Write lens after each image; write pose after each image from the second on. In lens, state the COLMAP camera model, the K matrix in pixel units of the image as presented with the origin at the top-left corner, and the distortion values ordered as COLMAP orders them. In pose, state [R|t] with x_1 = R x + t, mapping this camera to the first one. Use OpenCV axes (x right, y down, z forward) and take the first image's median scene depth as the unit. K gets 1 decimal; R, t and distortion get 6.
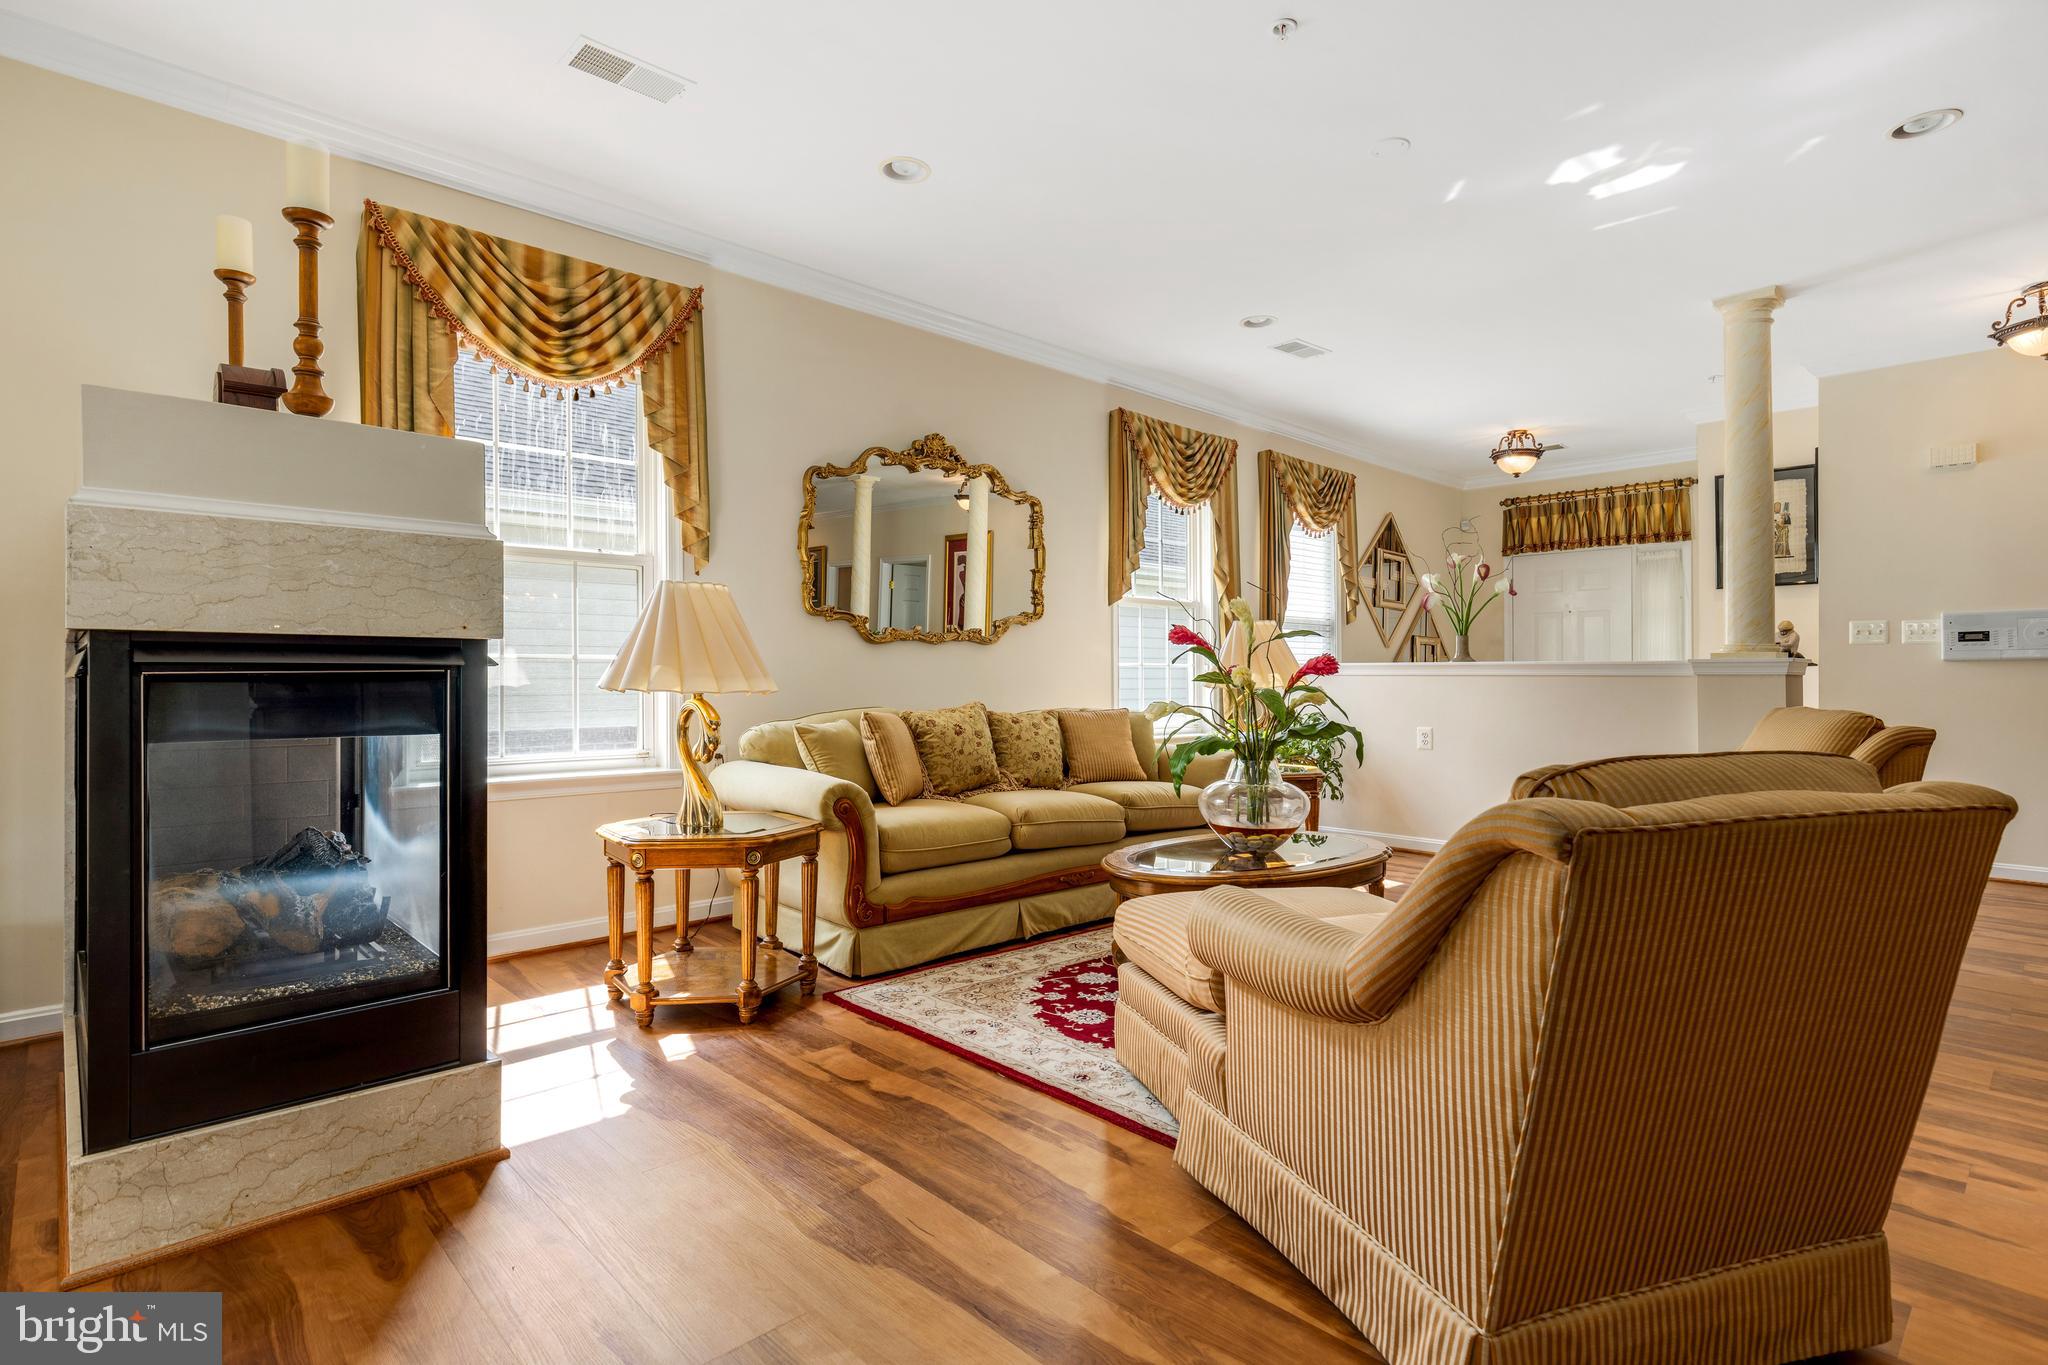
lens RADIAL K [[1013.6, 0, 1021.6], [0, 1013.6, 676.8], [0, 0, 1]] dist [-0.000600, -0.000510]
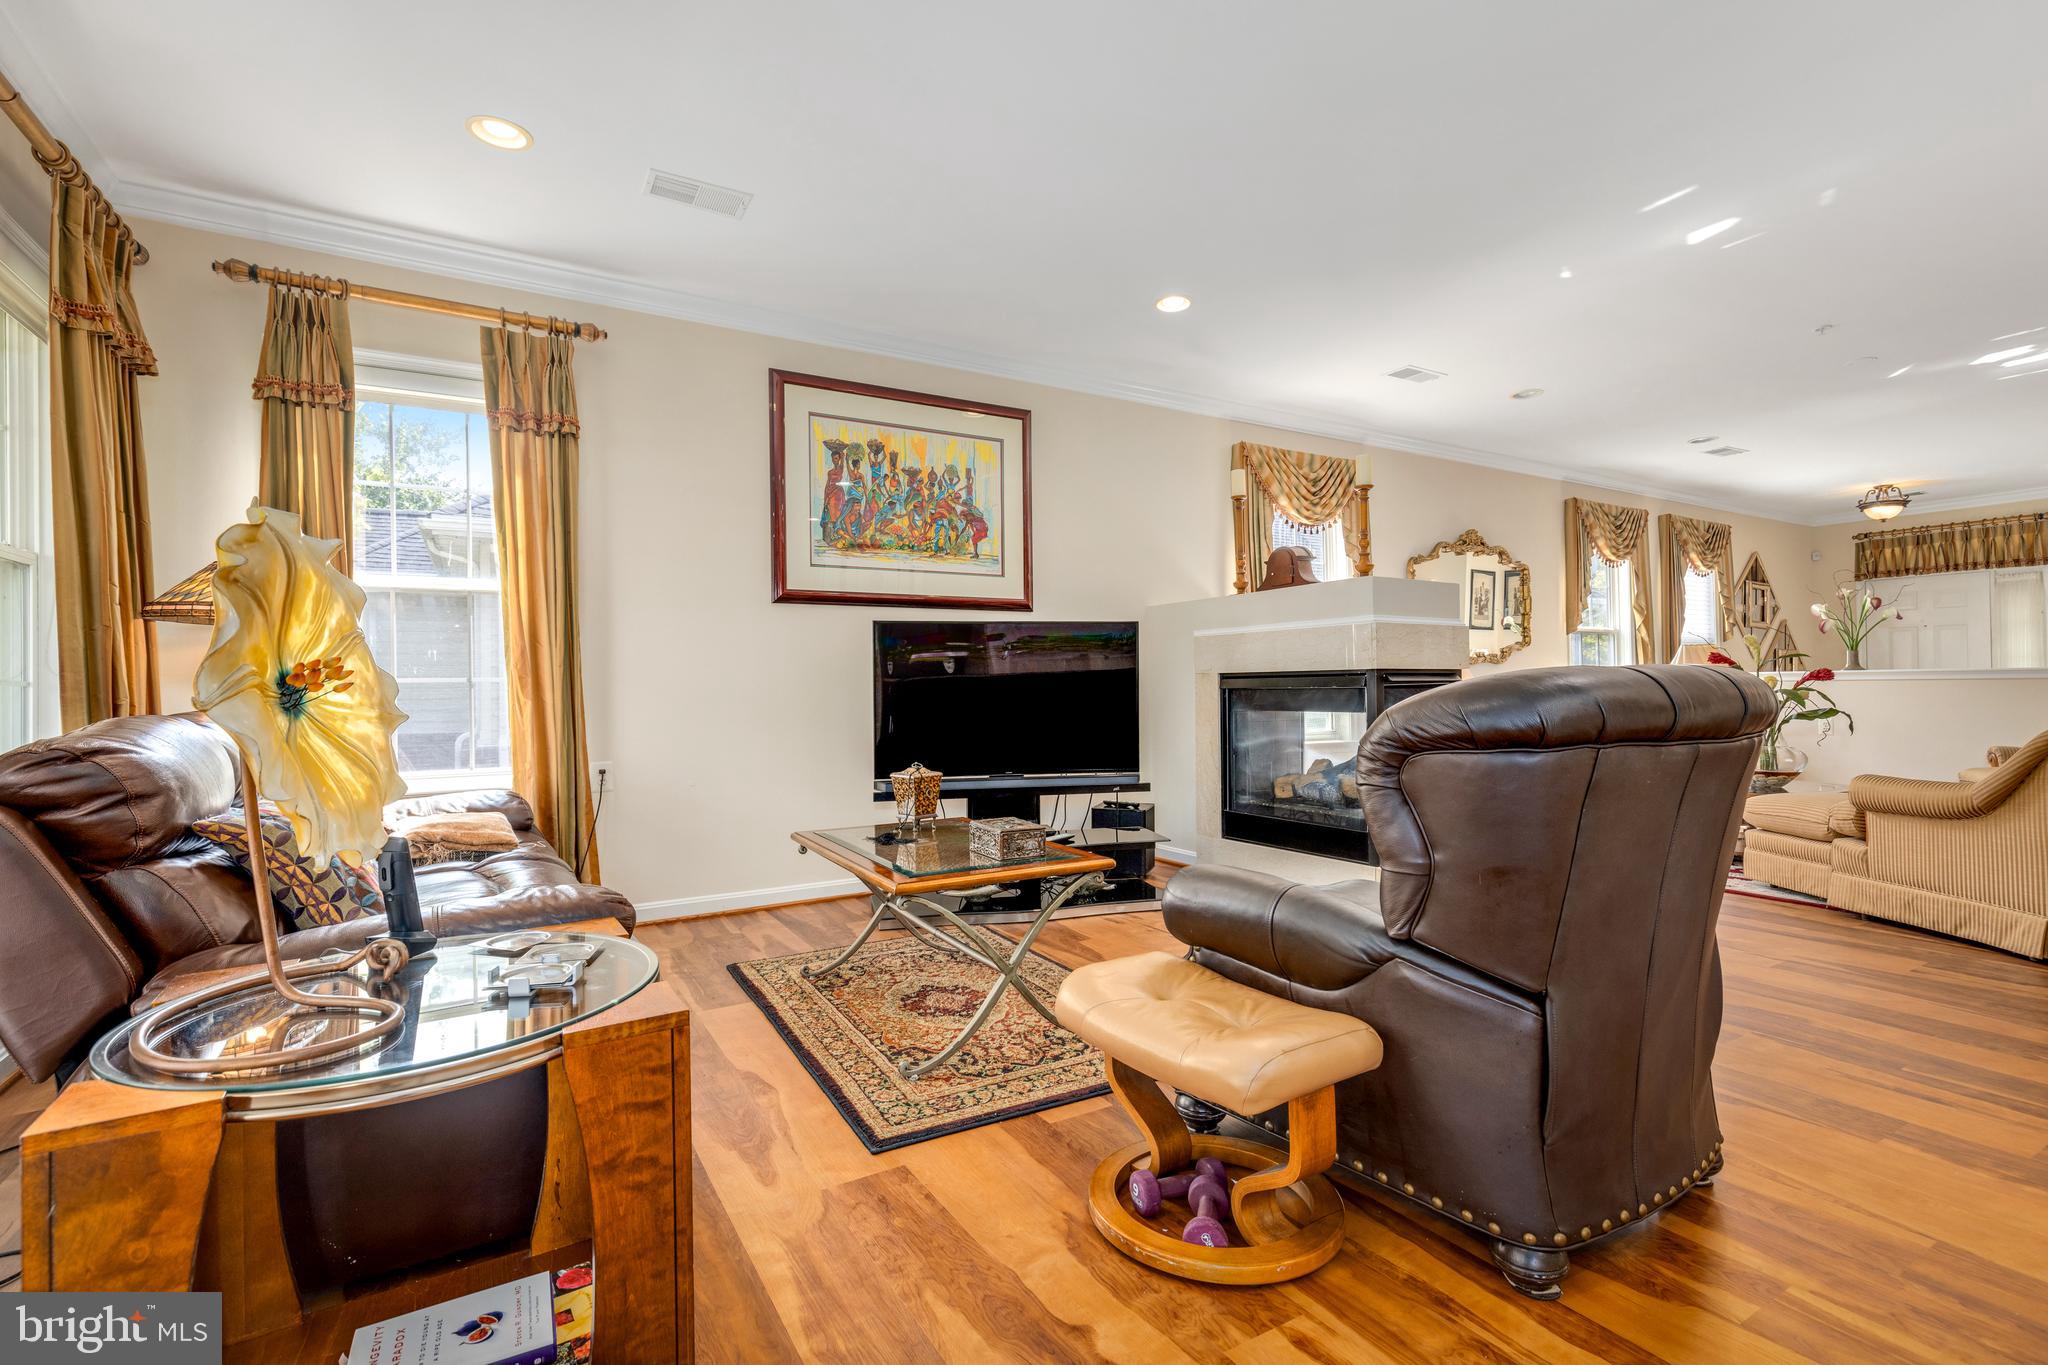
lens RADIAL K [[931.7, 0, 1024.0], [0, 931.7, 682.5], [0, 0, 1]] dist [0.004282, 0.000073]
pose [[0.974935, -0.013685, -0.222070, -0.520597], [0.011843, 0.999884, -0.009625, 0.000581], [0.222176, 0.006754, 0.974983, -0.643593]]
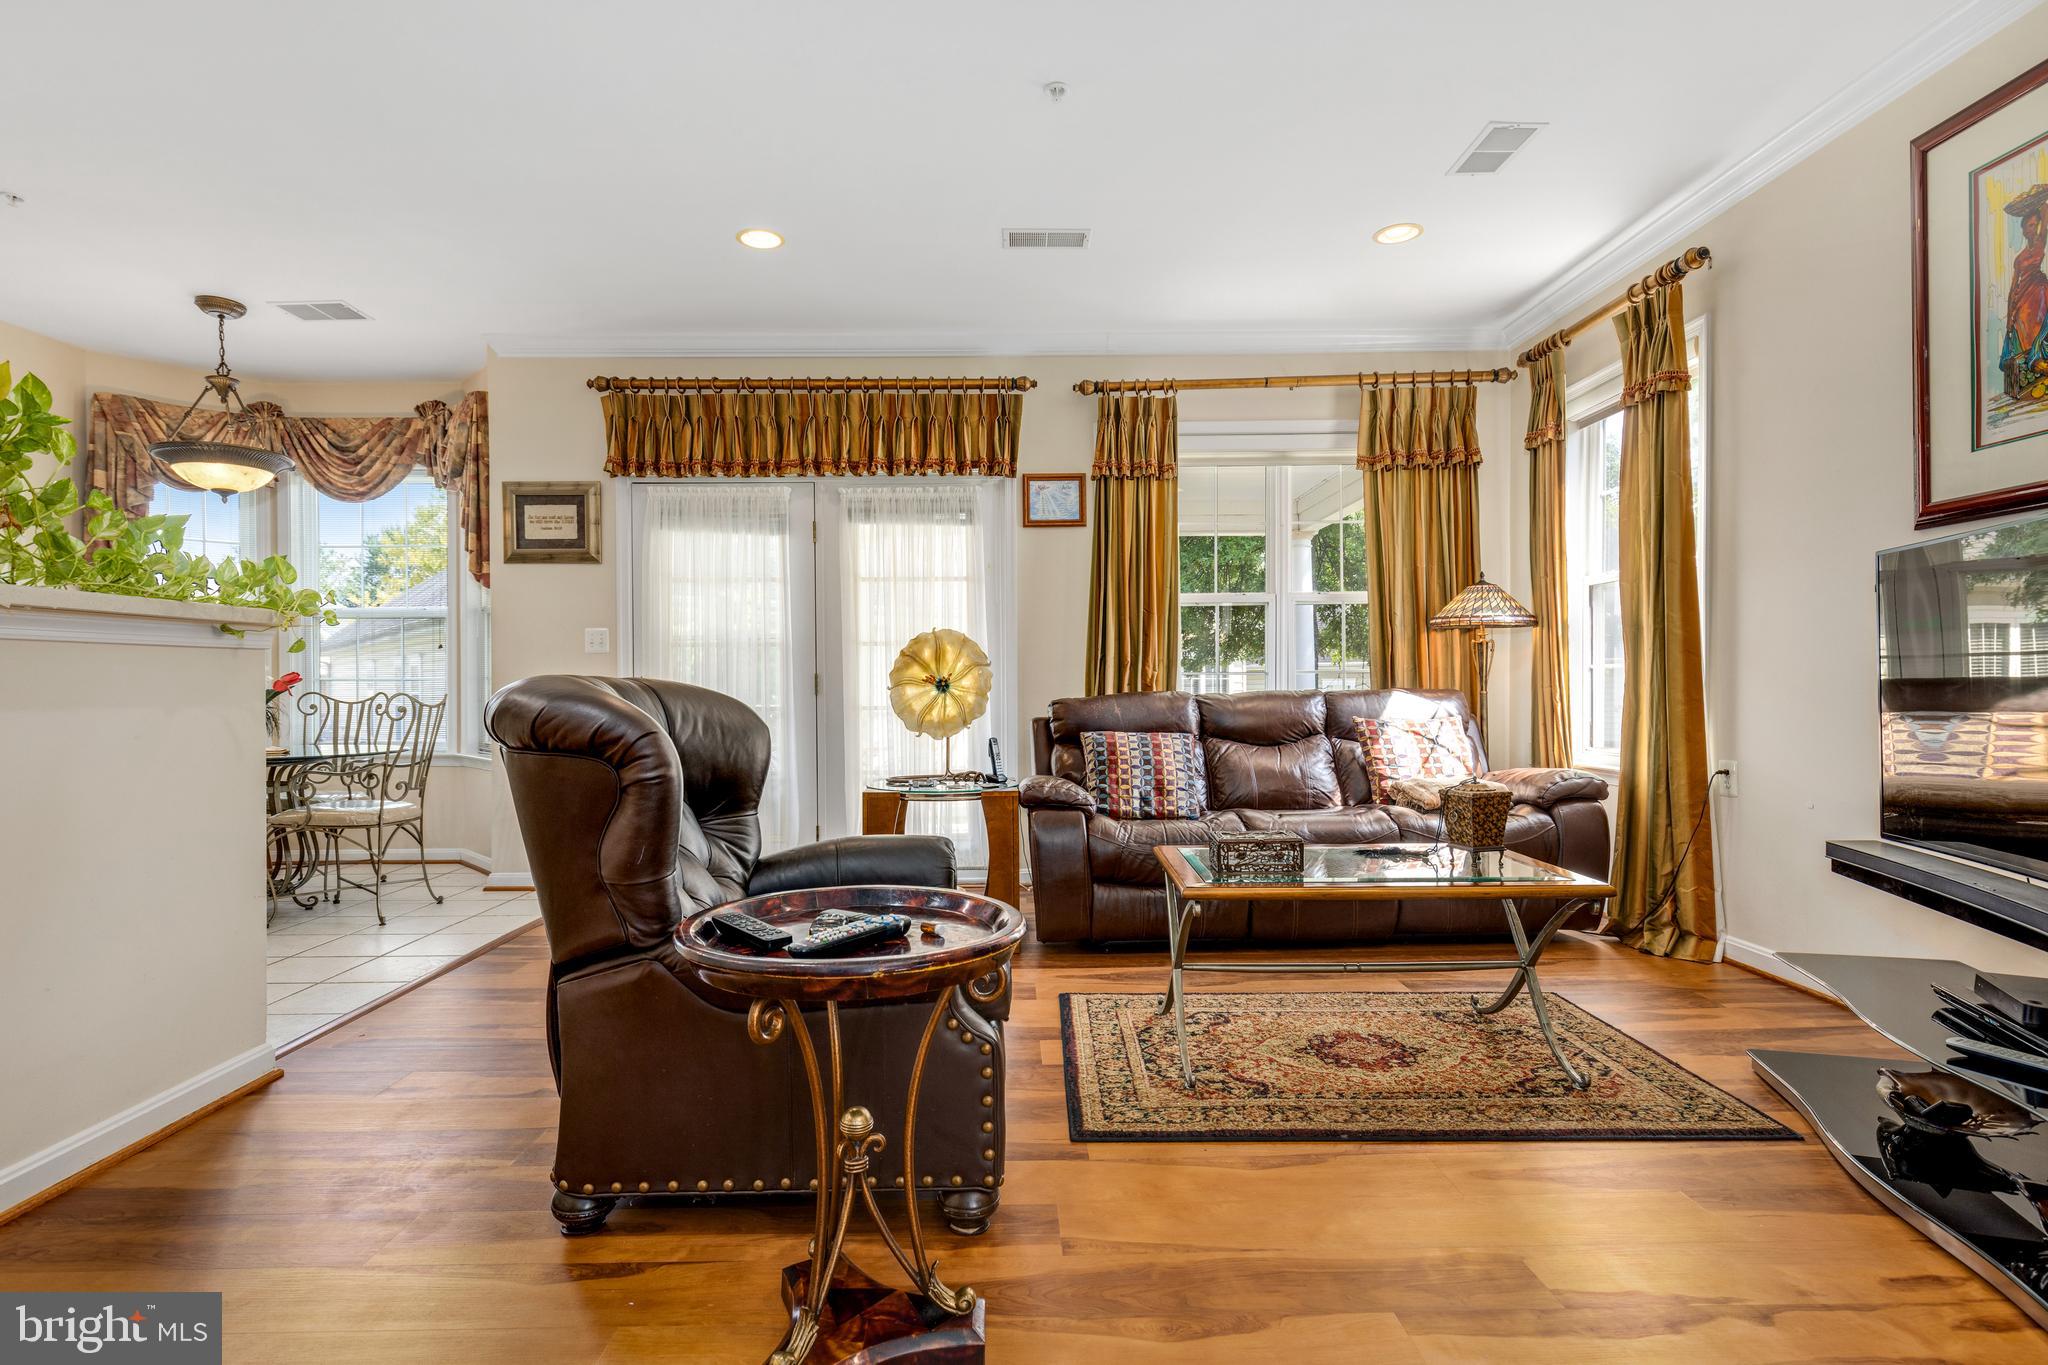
lens RADIAL K [[1007.6, 0, 1016.6], [0, 1007.6, 694.6], [0, 0, 1]] dist [-0.001441, -0.000075]
pose [[-0.679358, 0.010749, -0.733728, -0.110557], [0.004124, 0.999933, 0.010831, -0.000843], [0.733795, 0.004333, -0.679357, 0.331553]]
